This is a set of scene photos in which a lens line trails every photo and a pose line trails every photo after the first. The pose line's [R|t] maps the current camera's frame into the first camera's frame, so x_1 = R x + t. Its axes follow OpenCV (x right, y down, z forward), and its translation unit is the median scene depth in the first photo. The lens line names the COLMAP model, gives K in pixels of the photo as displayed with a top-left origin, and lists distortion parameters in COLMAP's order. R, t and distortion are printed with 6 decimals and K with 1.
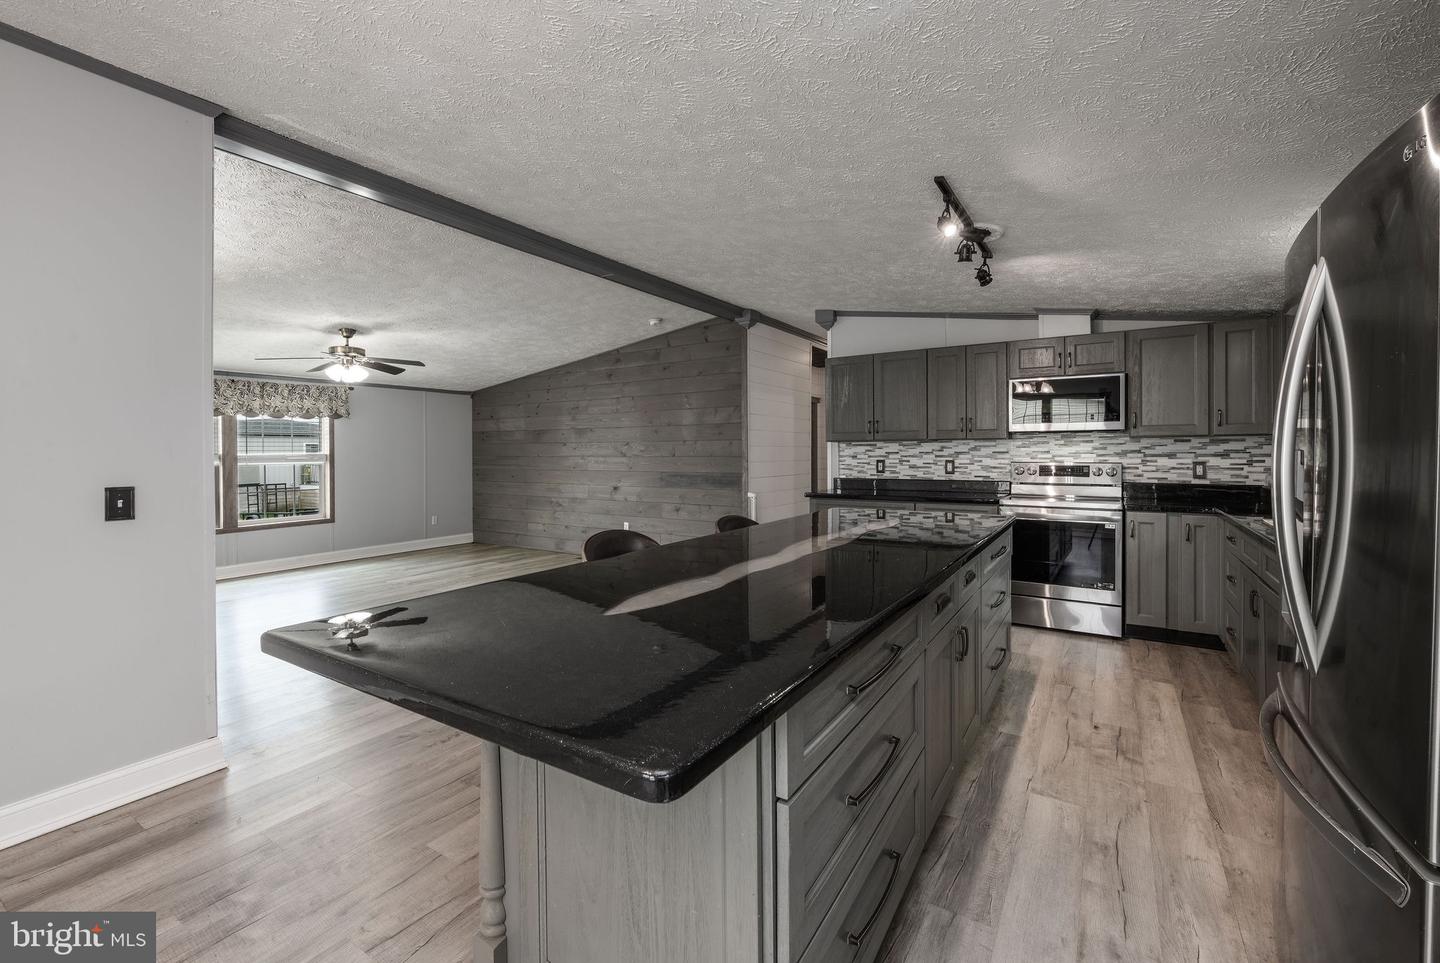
lens RADIAL K [[603.5, 0, 730.2], [0, 603.5, 455.6], [0, 0, 1]] dist [-0.002820, -0.000332]
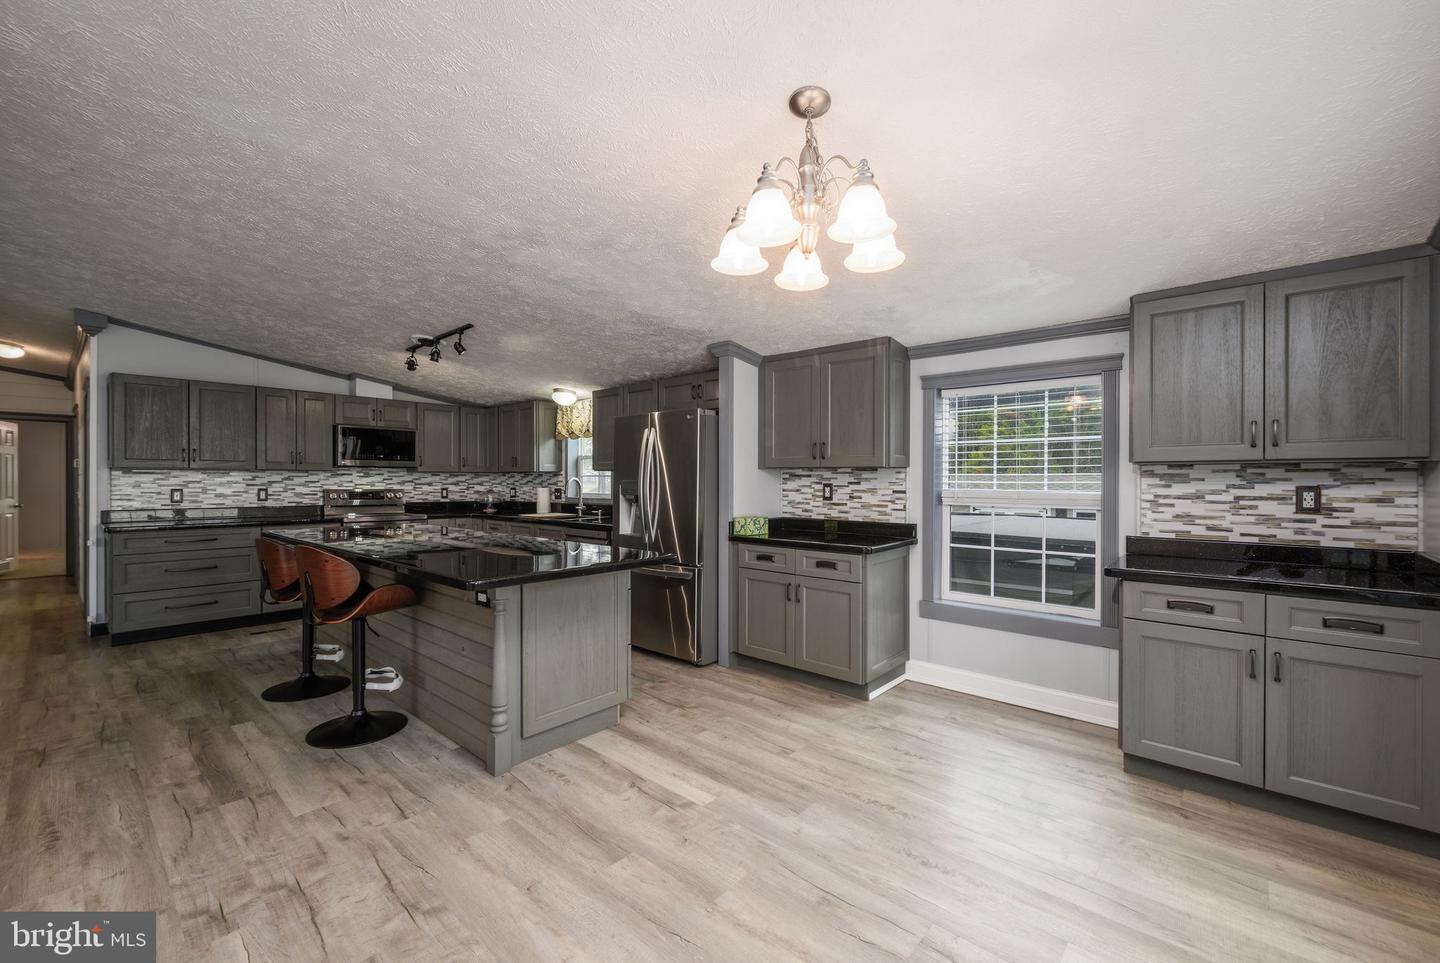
lens RADIAL K [[597.0, 0, 713.6], [0, 597.0, 481.9], [0, 0, 1]] dist [-0.001205, -0.000505]
pose [[0.168285, 0.005126, 0.985725, -0.609608], [0.003584, 0.999977, -0.005812, 0.004946], [-0.985732, 0.004510, 0.168263, 0.004255]]
